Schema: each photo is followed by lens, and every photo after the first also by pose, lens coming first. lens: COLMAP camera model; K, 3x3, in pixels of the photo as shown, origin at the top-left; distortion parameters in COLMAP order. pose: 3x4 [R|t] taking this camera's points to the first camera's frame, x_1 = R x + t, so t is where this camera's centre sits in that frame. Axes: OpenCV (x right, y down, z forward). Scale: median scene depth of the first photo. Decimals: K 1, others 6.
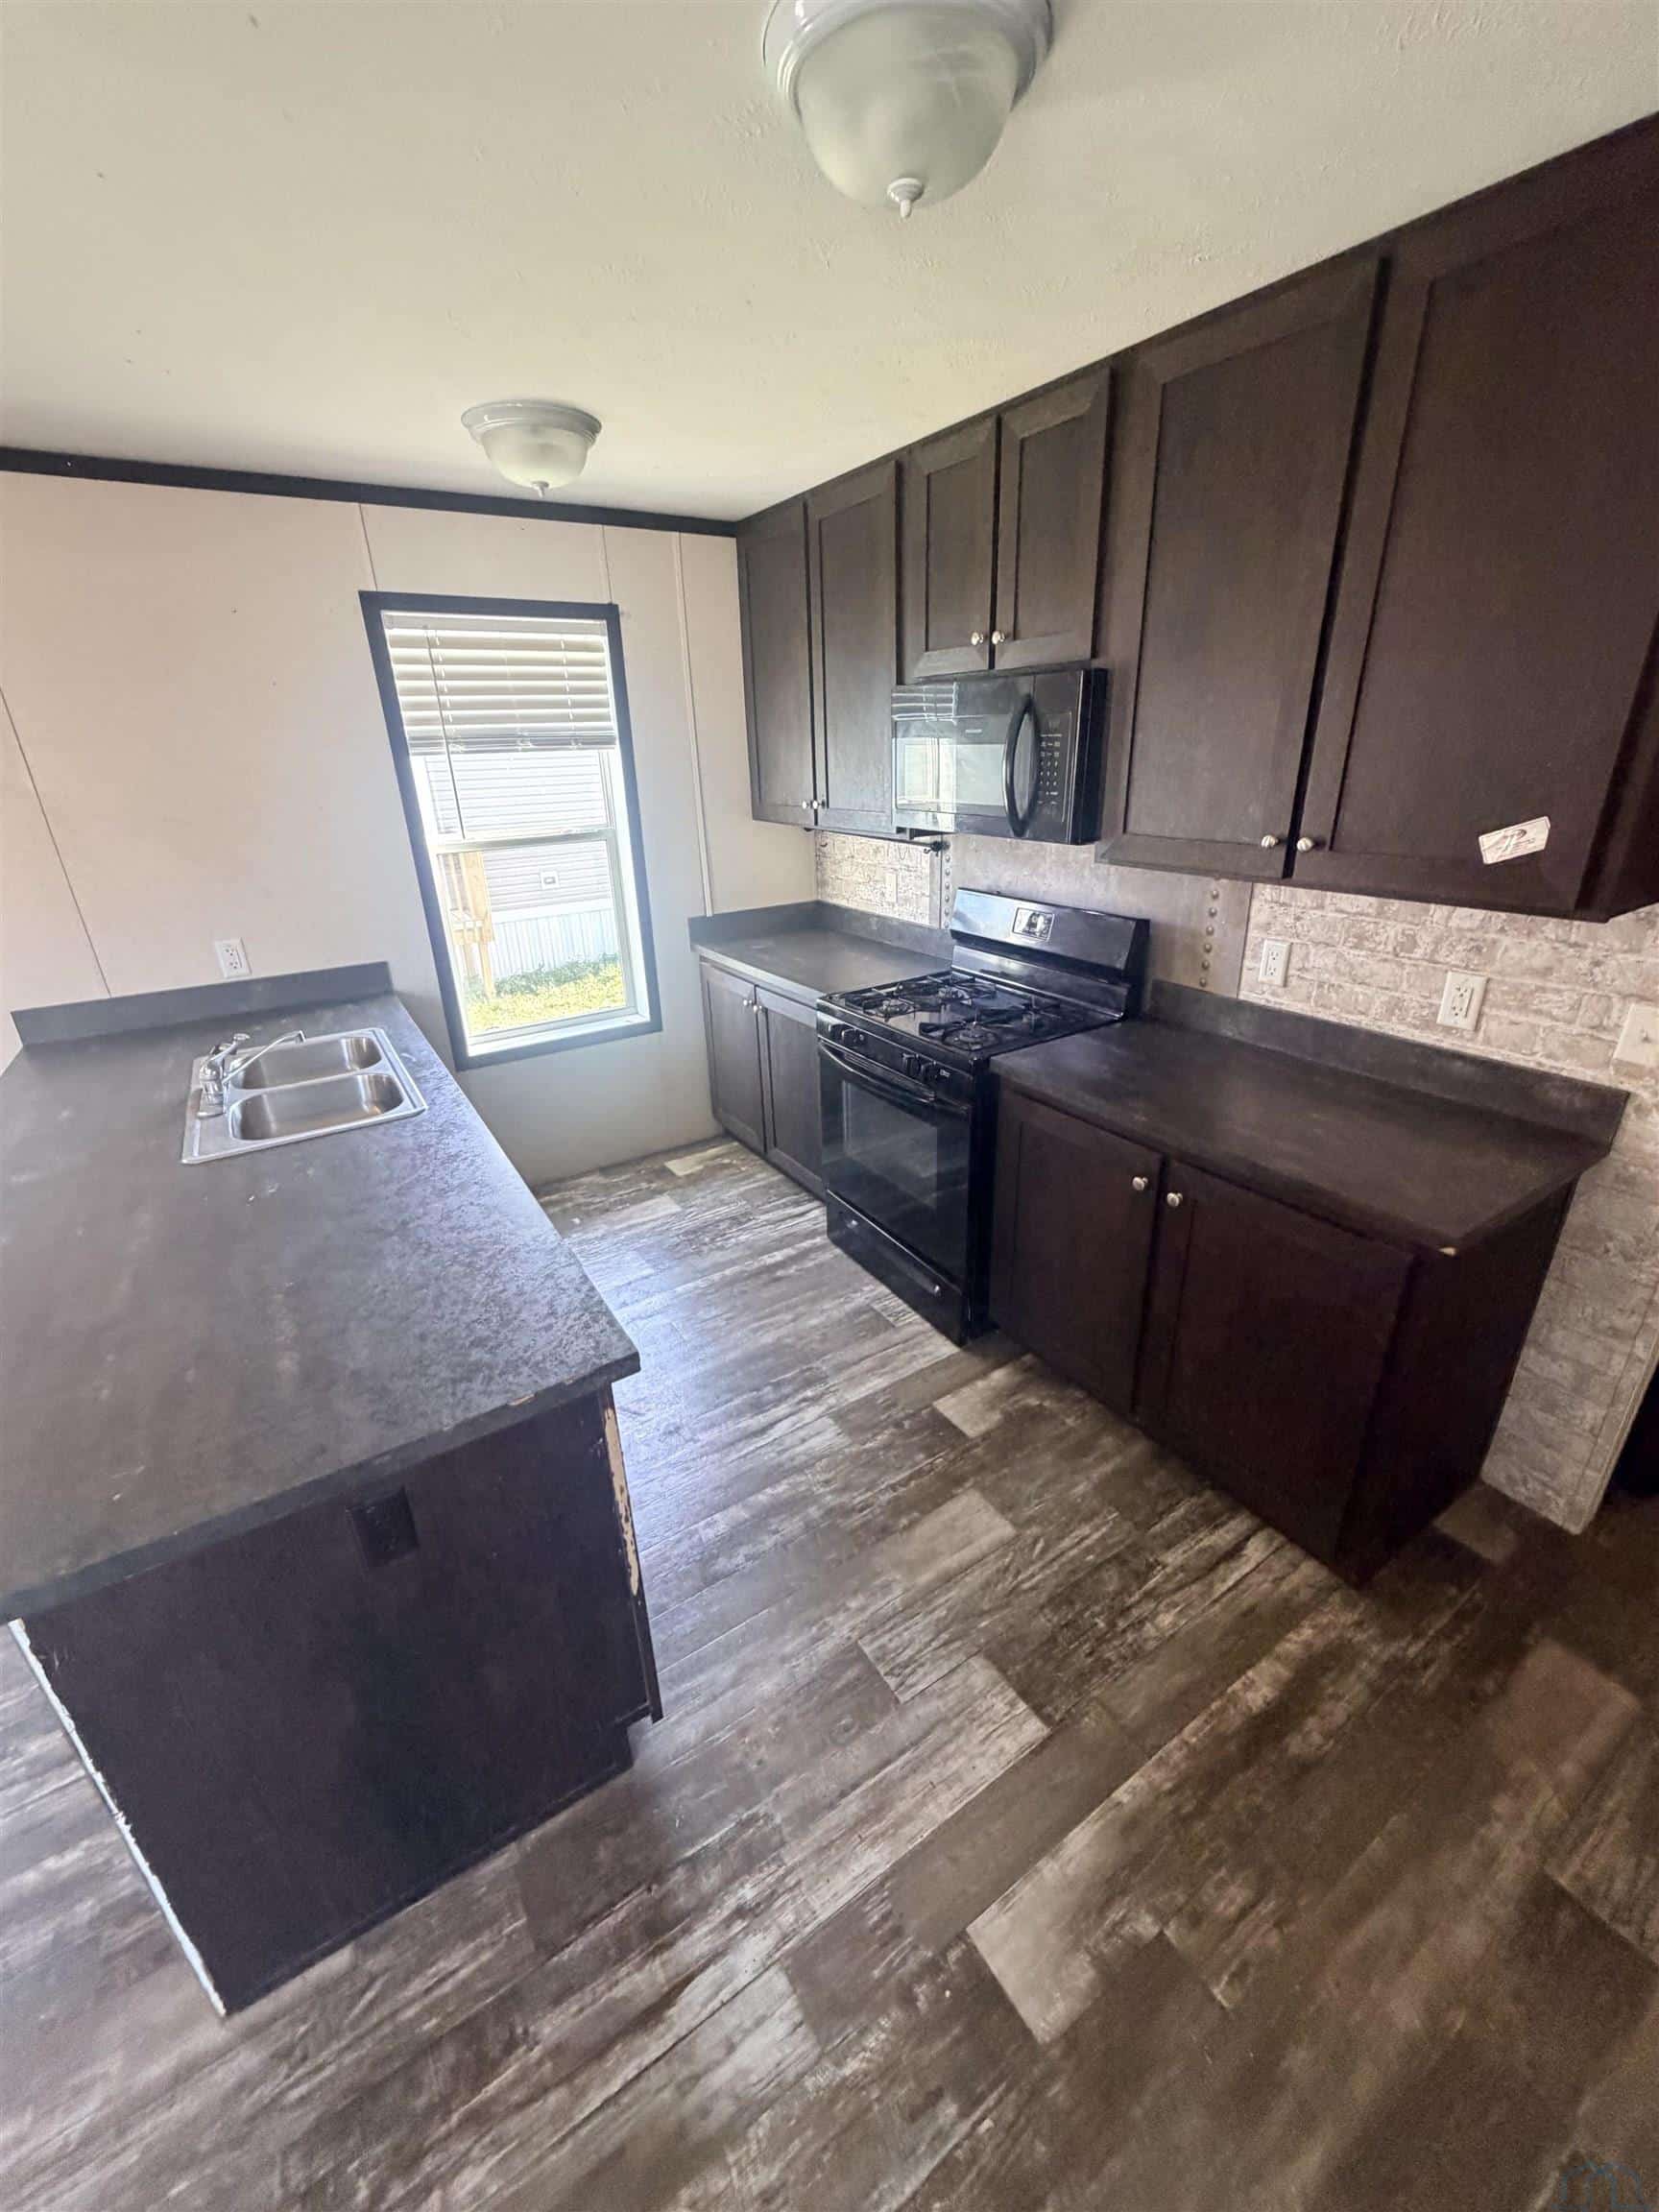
lens RADIAL K [[878.5, 0, 830.0], [0, 878.5, 1102.7], [0, 0, 1]] dist [0.000536, 0.000018]
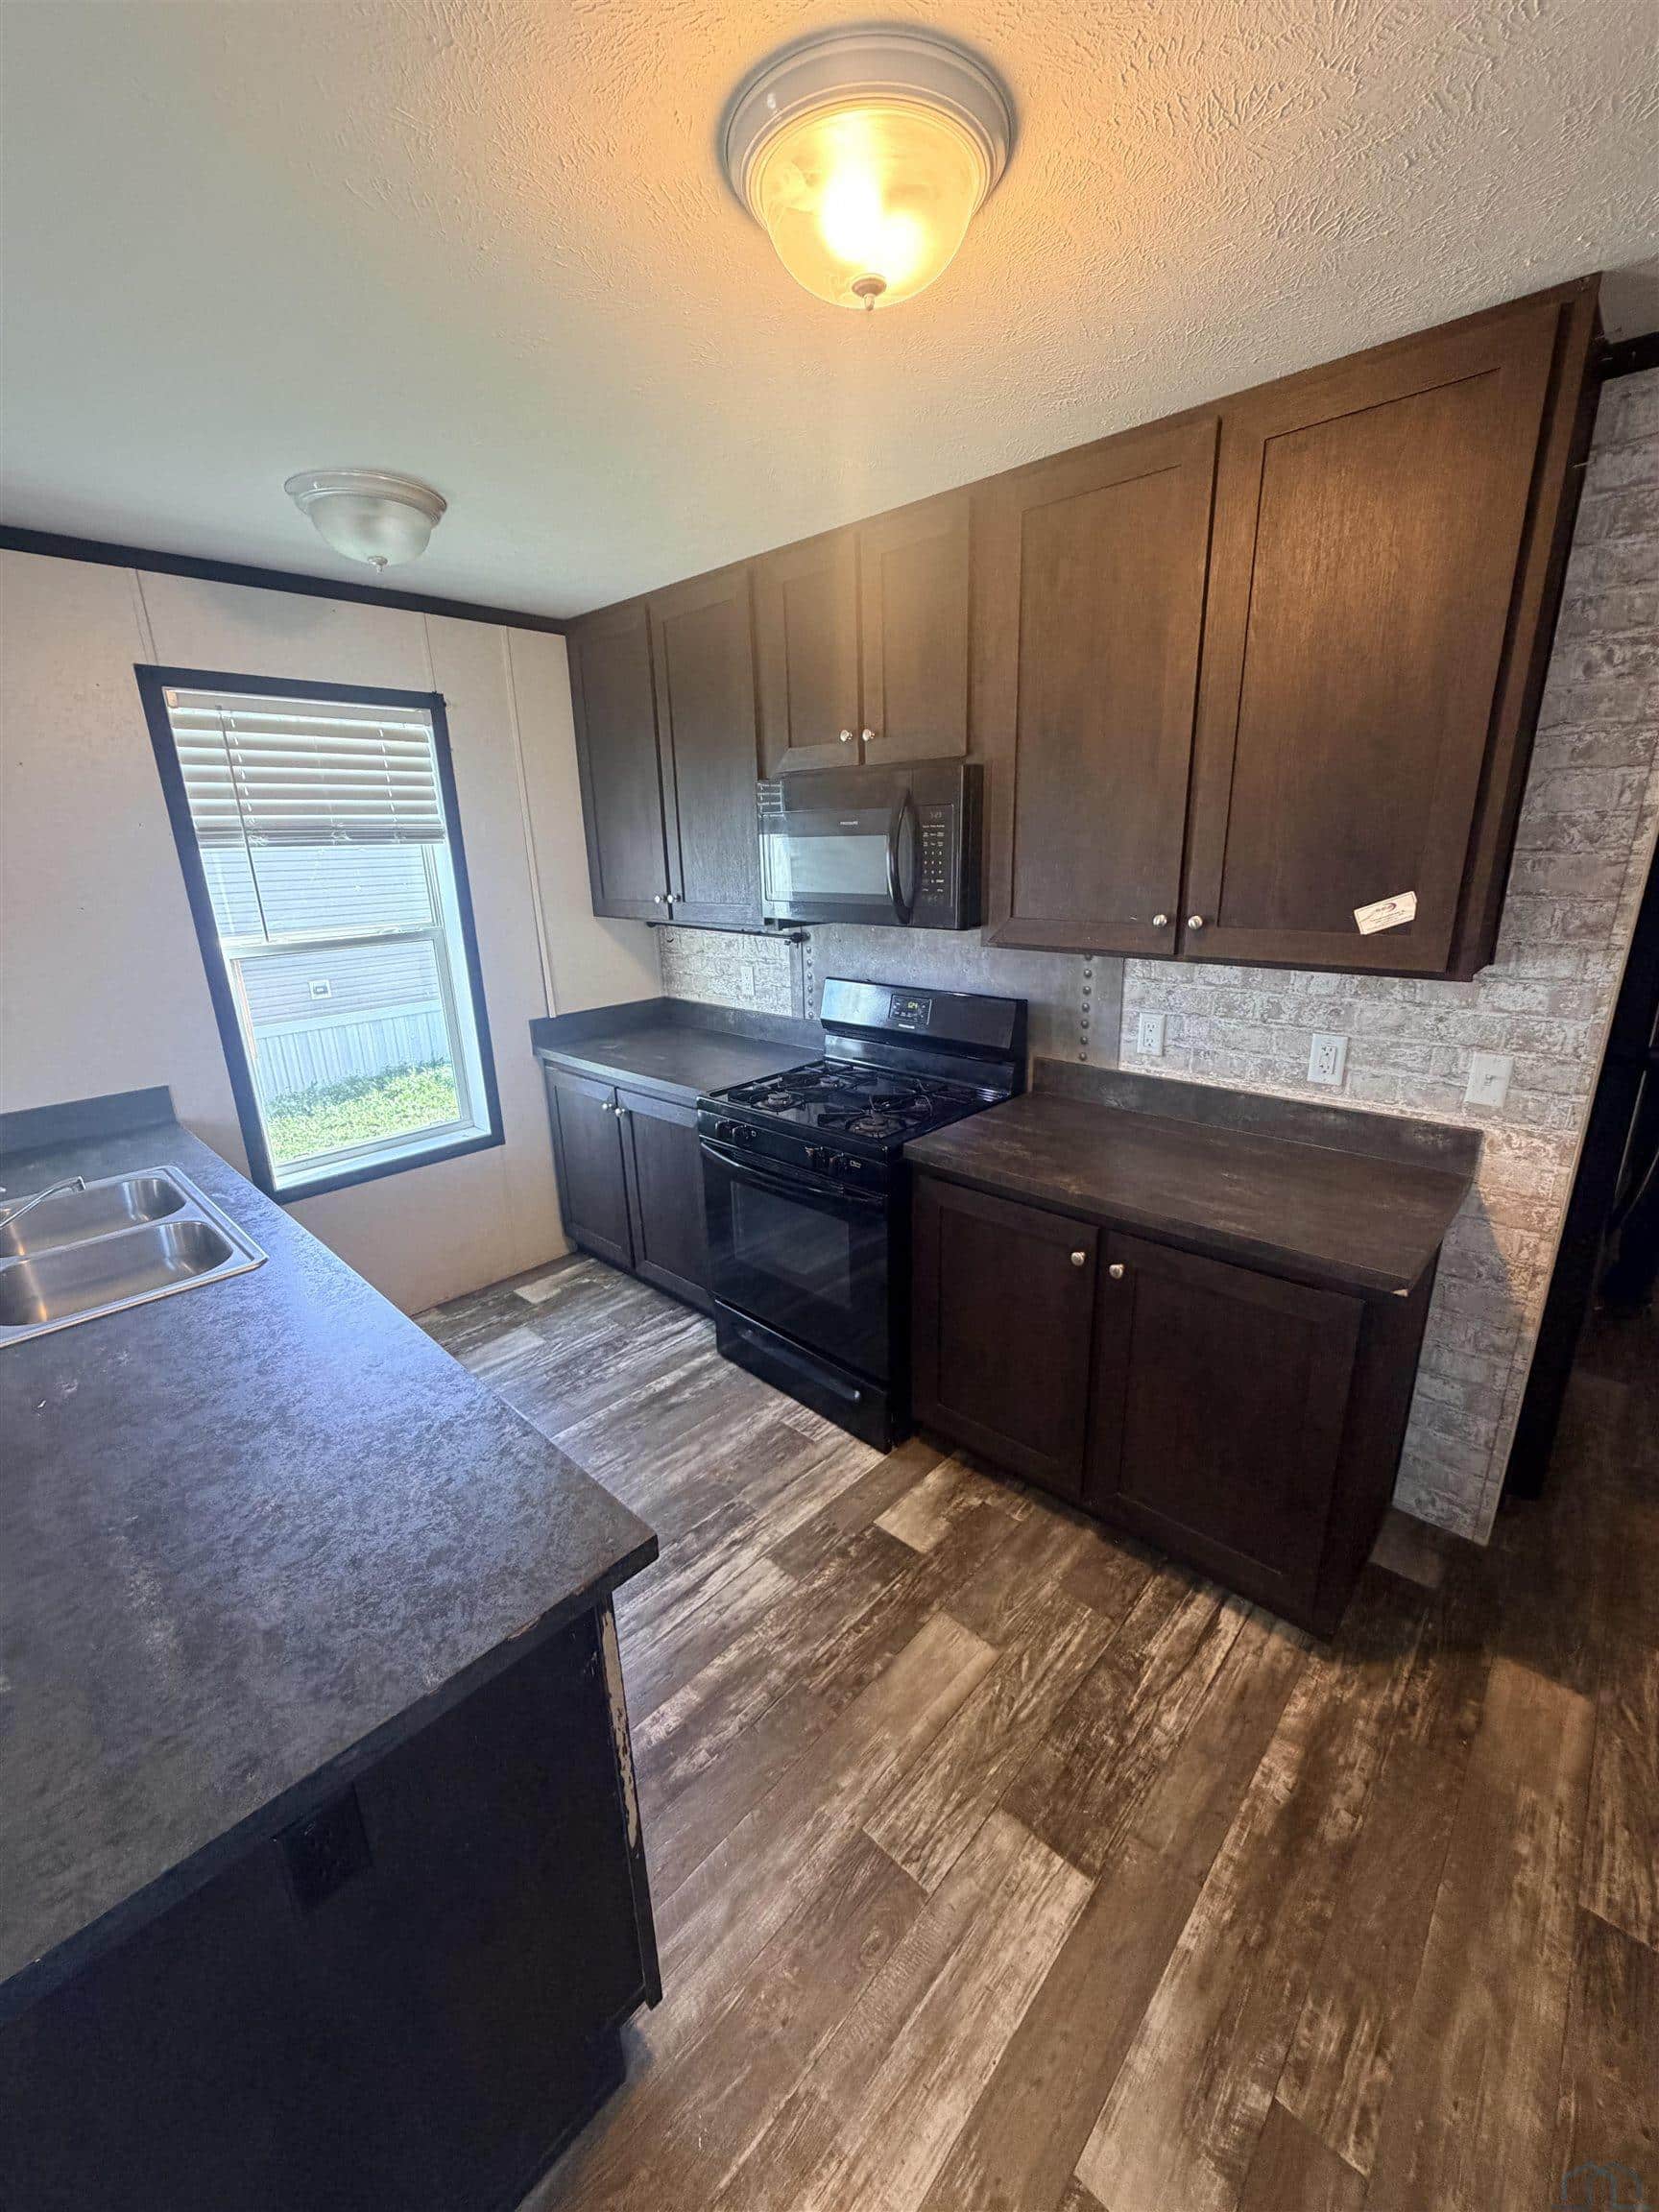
lens RADIAL K [[878.5, 0, 830.7], [0, 878.5, 1102.1], [0, 0, 1]] dist [0.000536, 0.000018]
pose [[0.970657, -0.065113, 0.231485, -0.135074], [0.089569, 0.991270, -0.096753, -0.011941], [-0.223164, 0.114647, 0.968015, 0.078932]]
